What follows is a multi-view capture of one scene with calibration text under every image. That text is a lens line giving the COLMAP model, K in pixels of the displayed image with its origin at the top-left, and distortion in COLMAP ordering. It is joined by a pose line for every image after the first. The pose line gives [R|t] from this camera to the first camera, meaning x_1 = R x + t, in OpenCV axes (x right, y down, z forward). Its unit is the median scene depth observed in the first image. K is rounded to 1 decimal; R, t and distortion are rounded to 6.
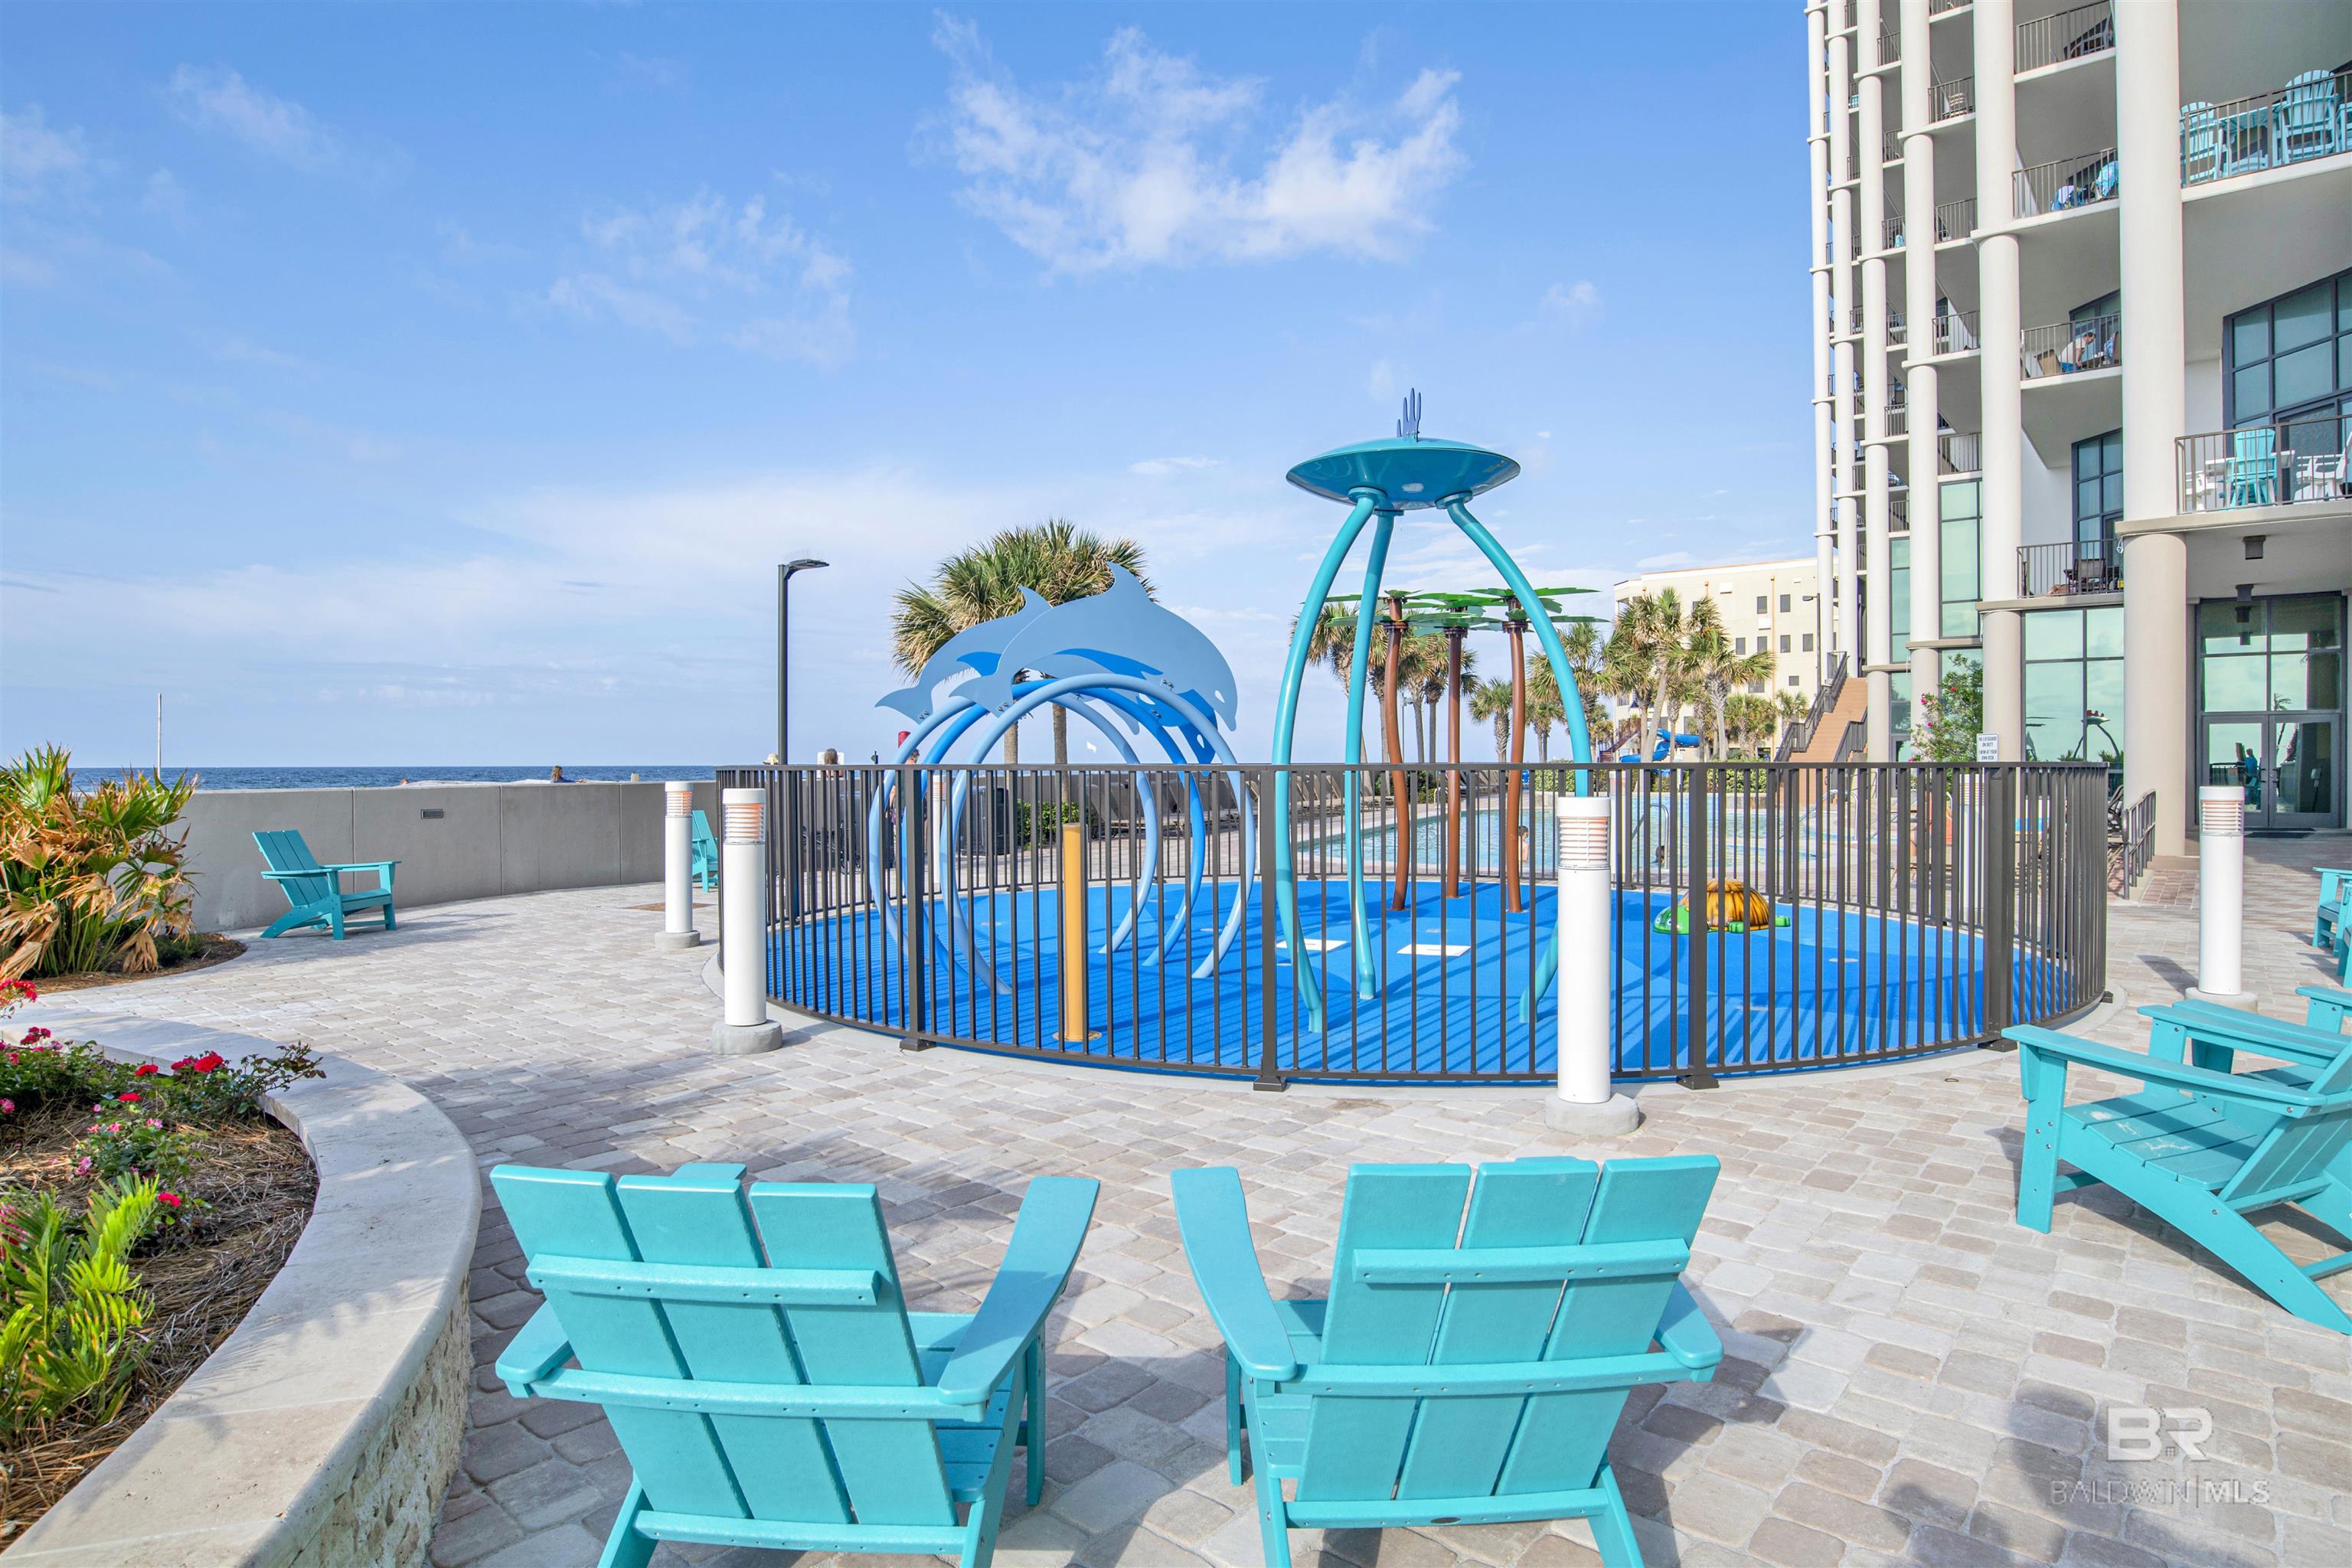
lens RADIAL K [[1274.7, 0, 1176.0], [0, 1274.7, 784.0], [0, 0, 1]] dist [-0.079123, 0.025232]
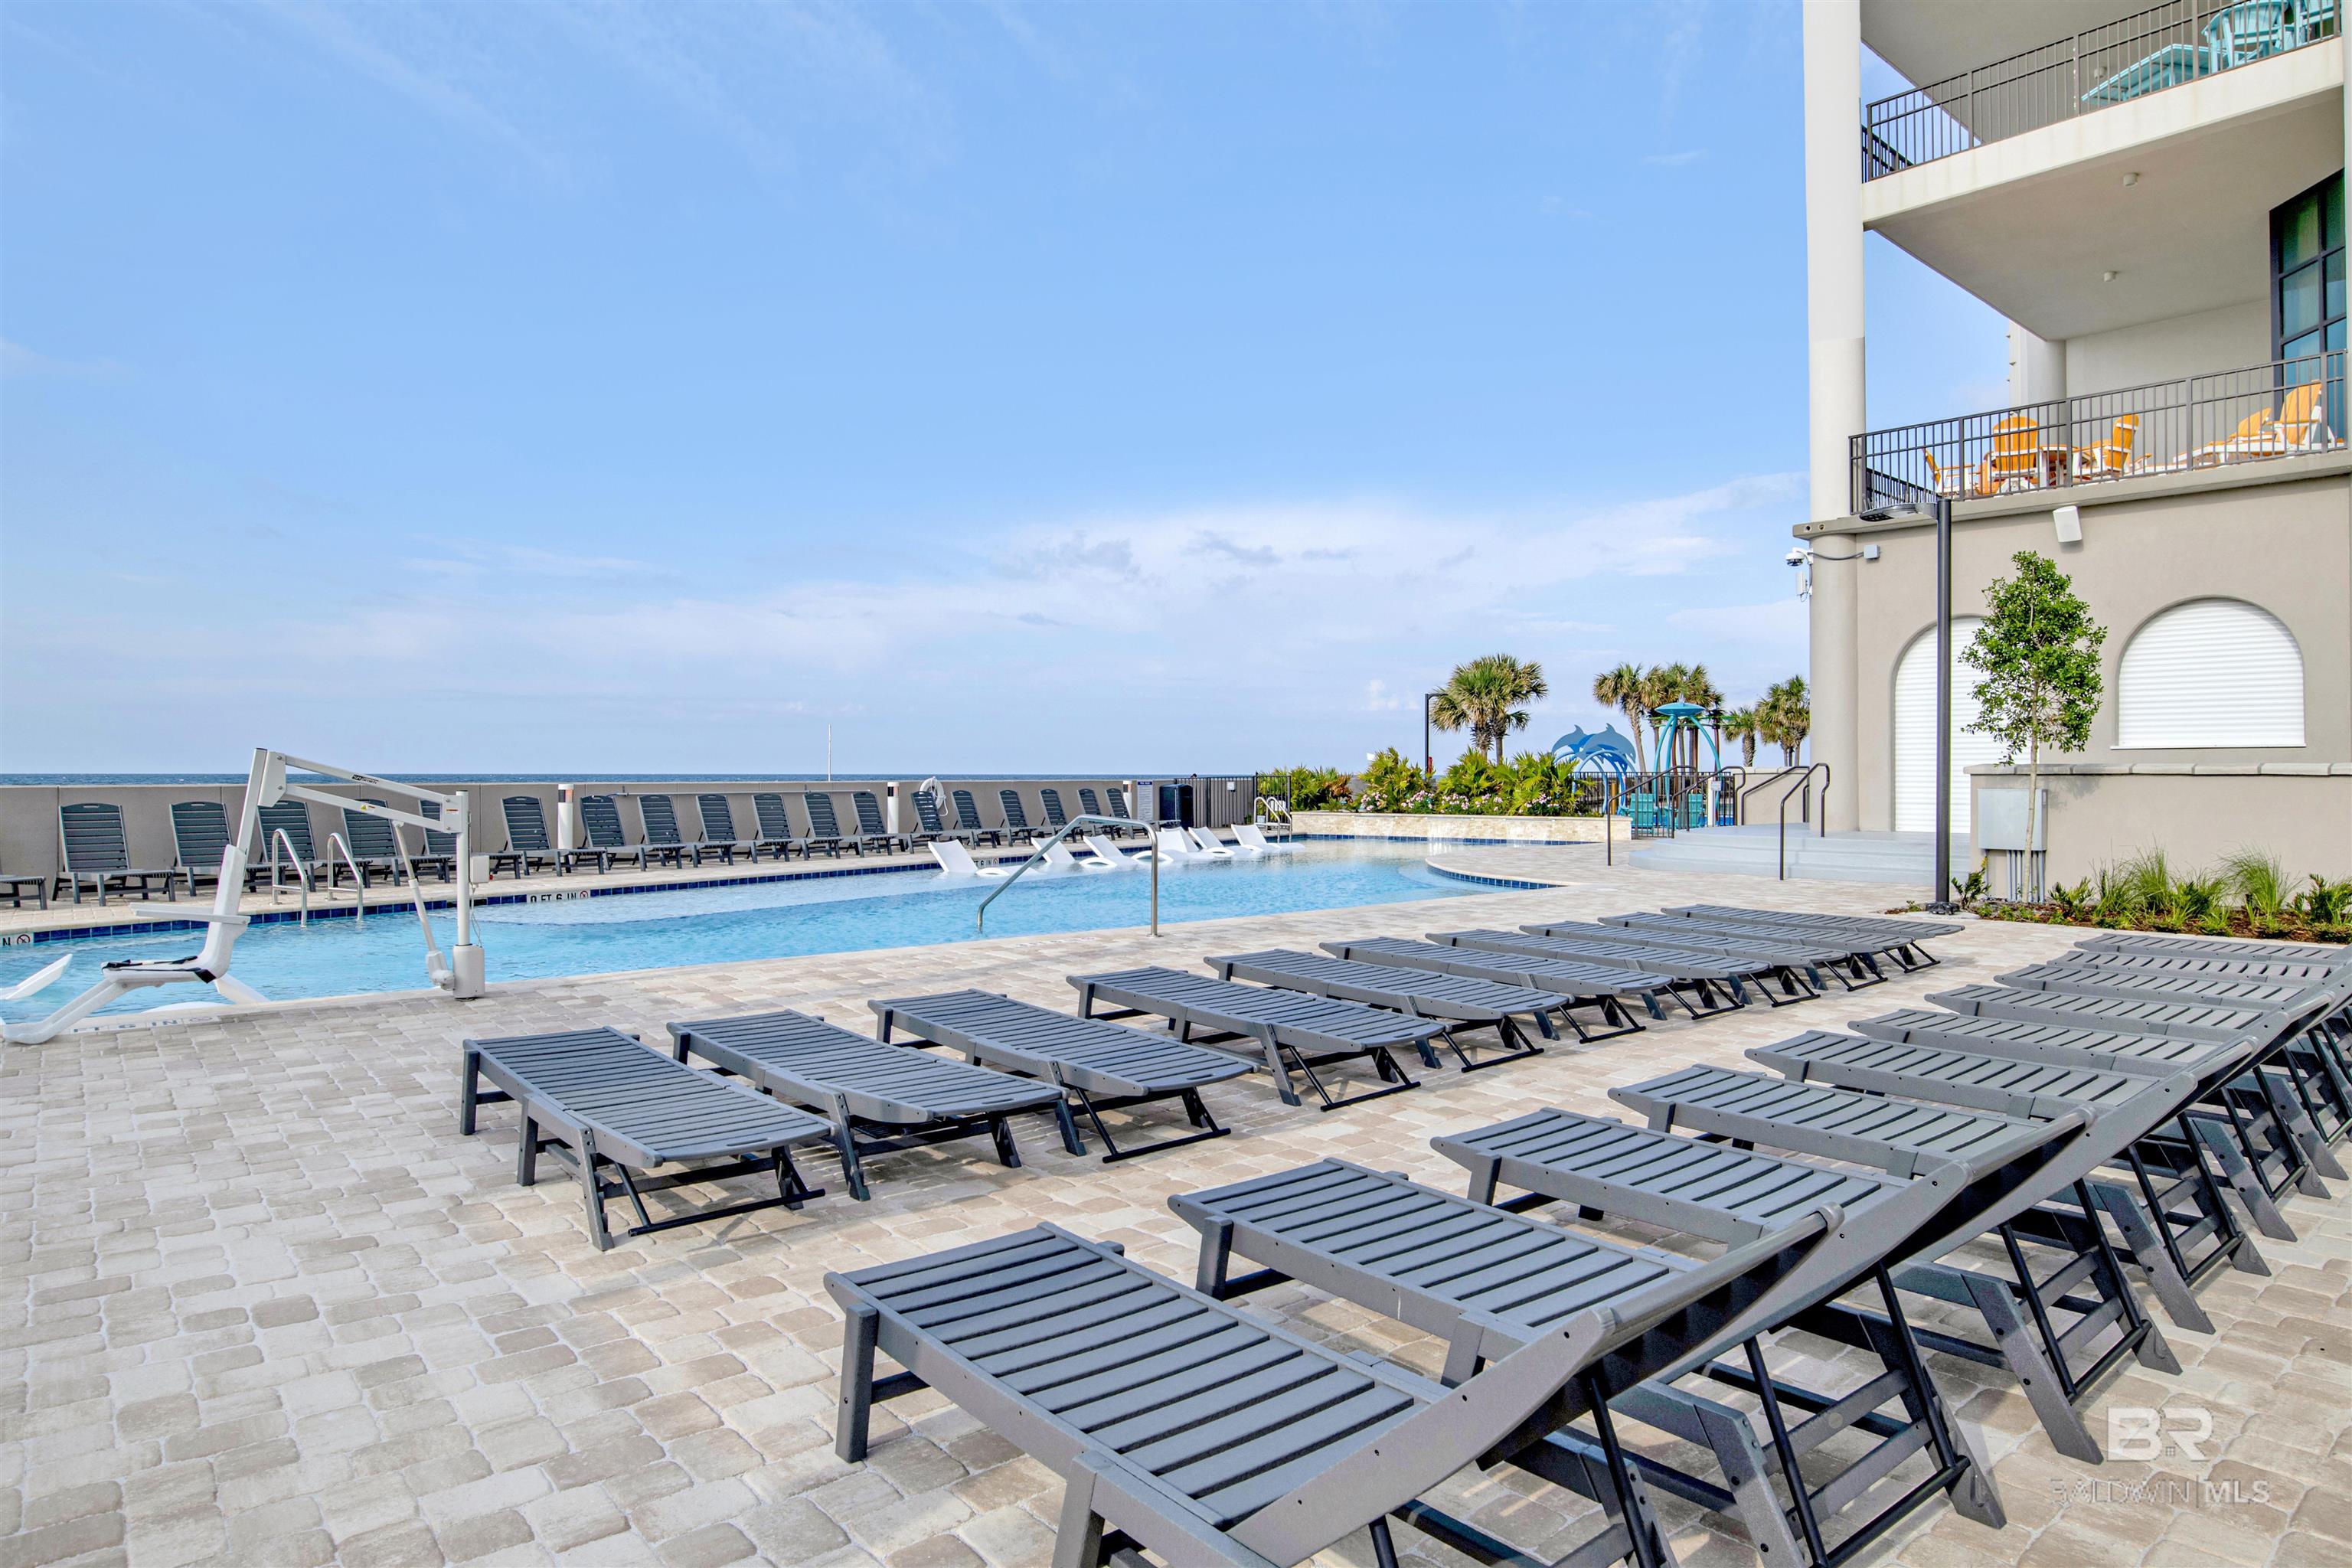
lens RADIAL K [[1344.8, 0, 1185.1], [0, 1344.8, 773.8], [0, 0, 1]] dist [-0.067783, 0.025228]
pose [[0.986315, 0.003936, -0.164825, -0.129285], [-0.006528, 0.999863, -0.015193, 0.012378], [0.164743, 0.016061, 0.986206, -0.654058]]
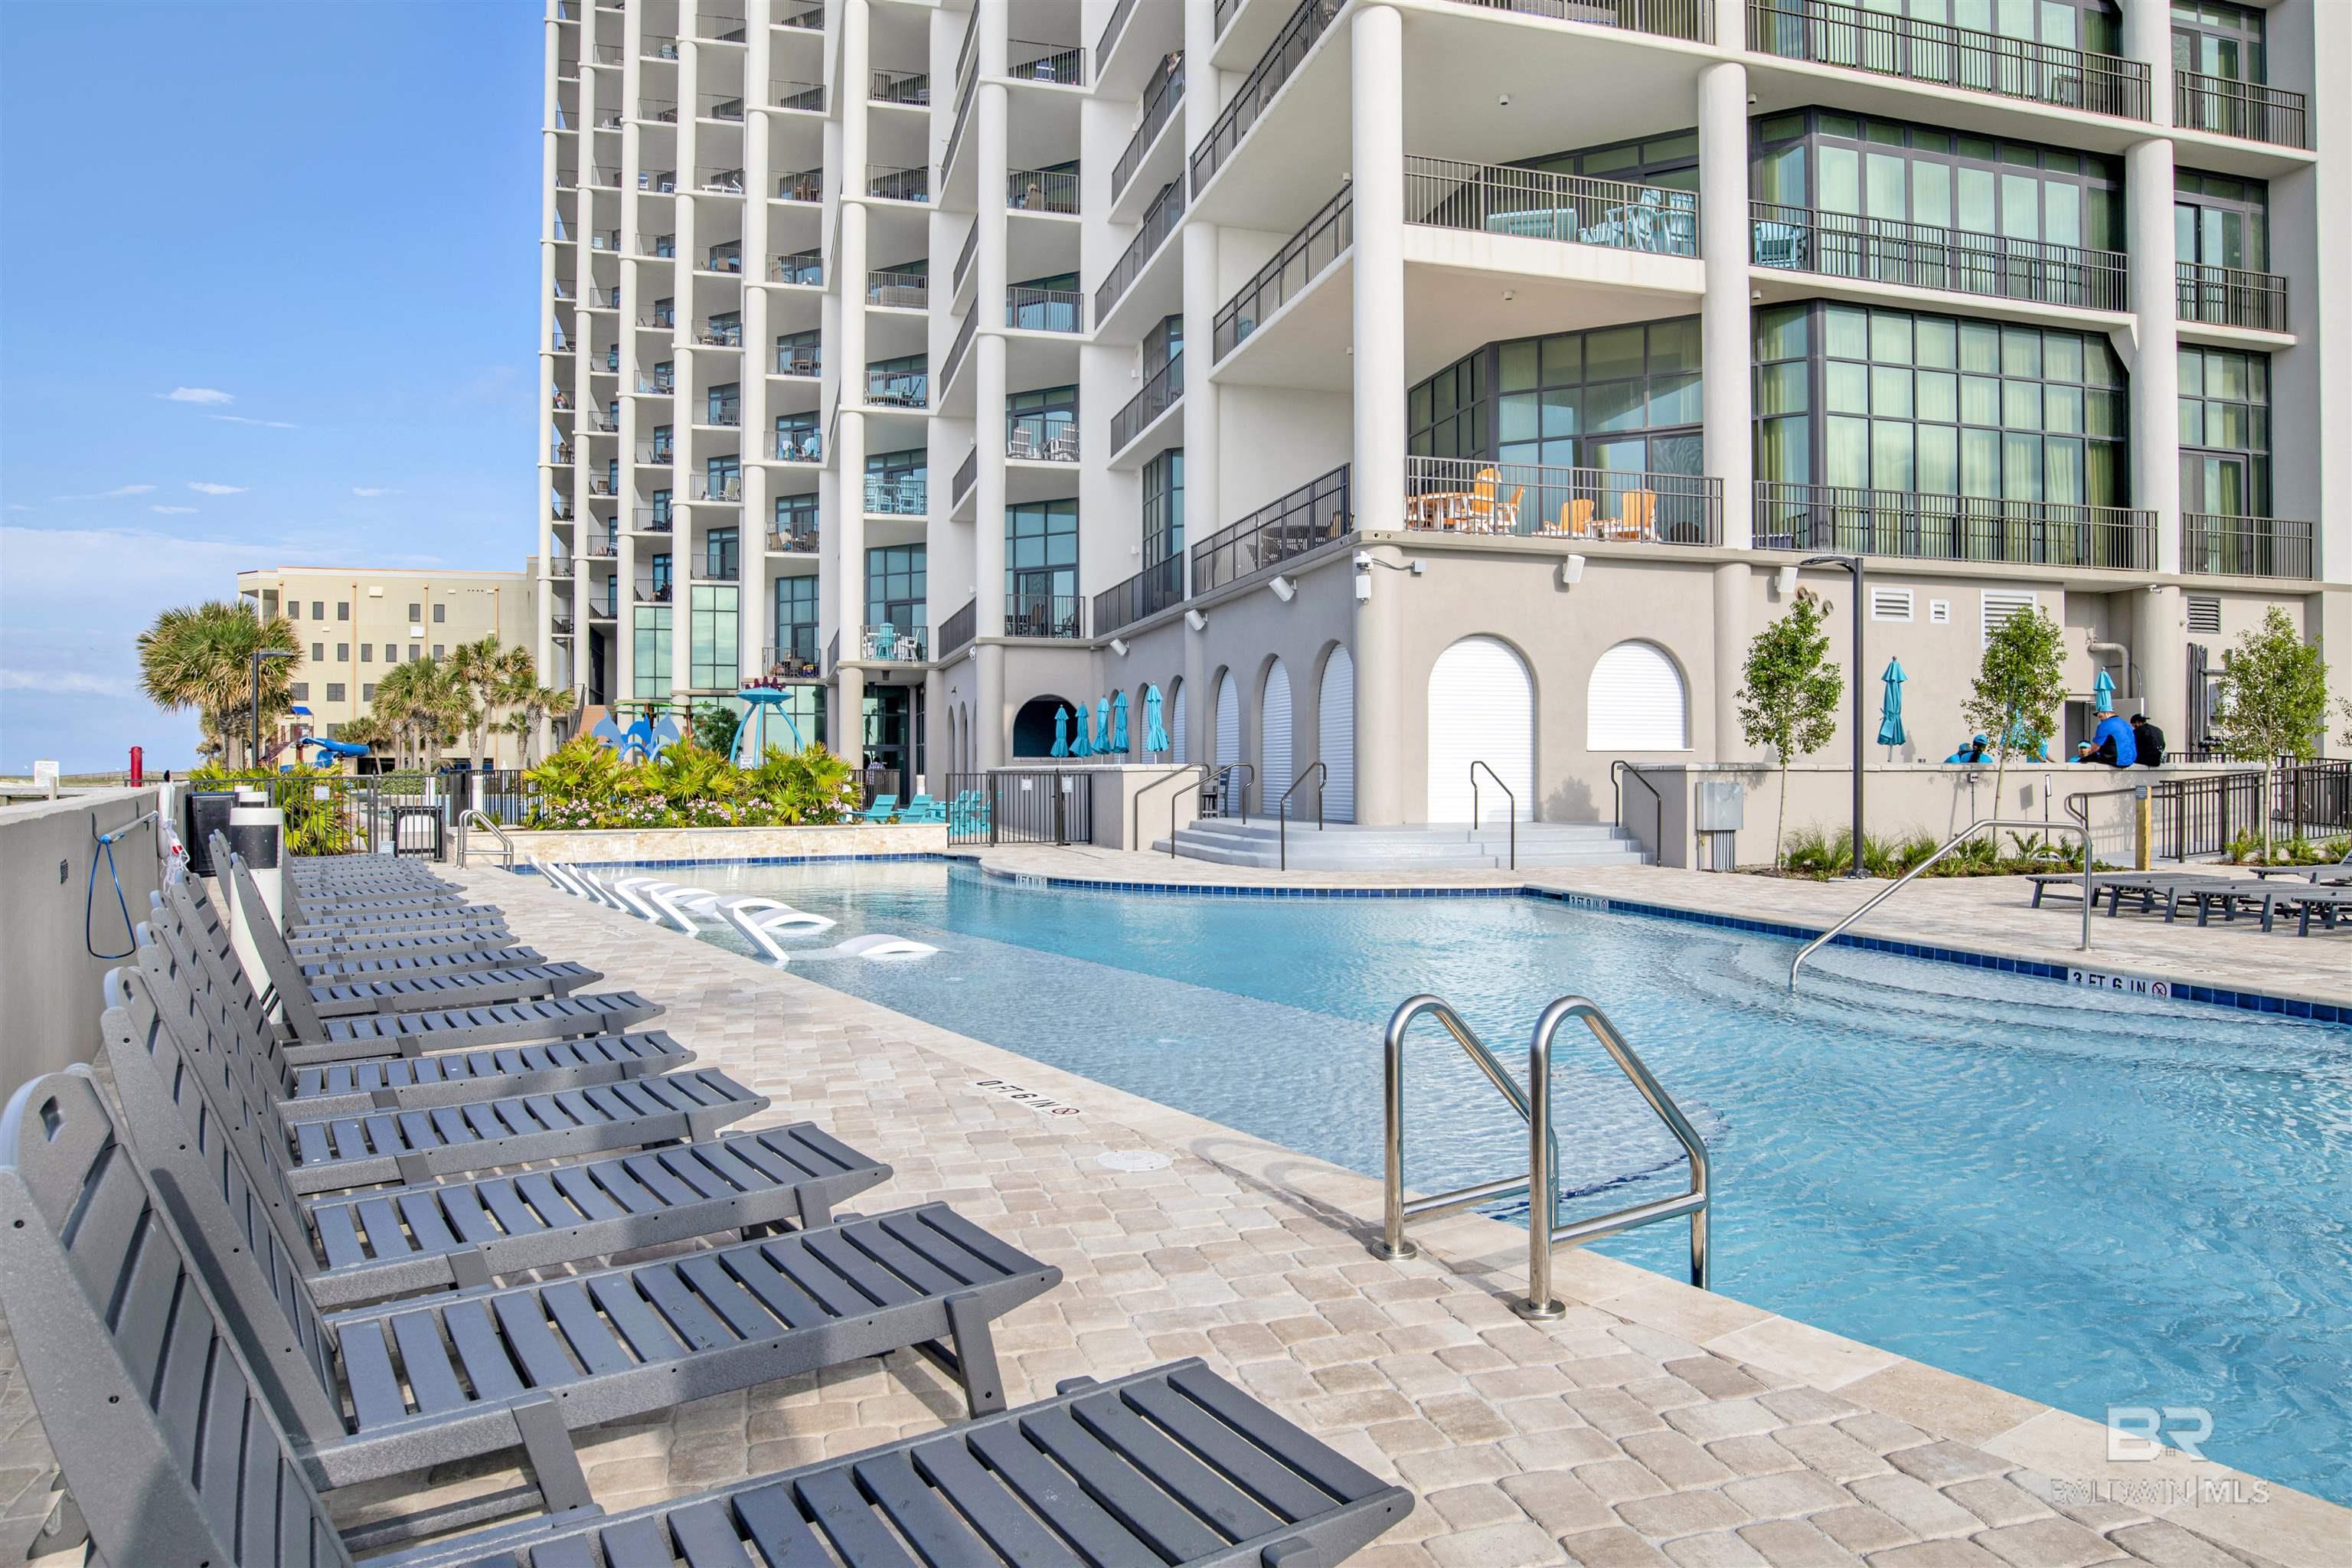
lens RADIAL K [[1492.9, 0, 1176.0], [0, 1492.9, 784.0], [0, 0, 1]] dist [-0.054861, 0.001778]
pose [[0.559932, -0.004696, 0.828525, -0.464551], [0.013402, 0.999904, -0.003390, 0.009928], [-0.828430, 0.013002, 0.559941, -0.418495]]
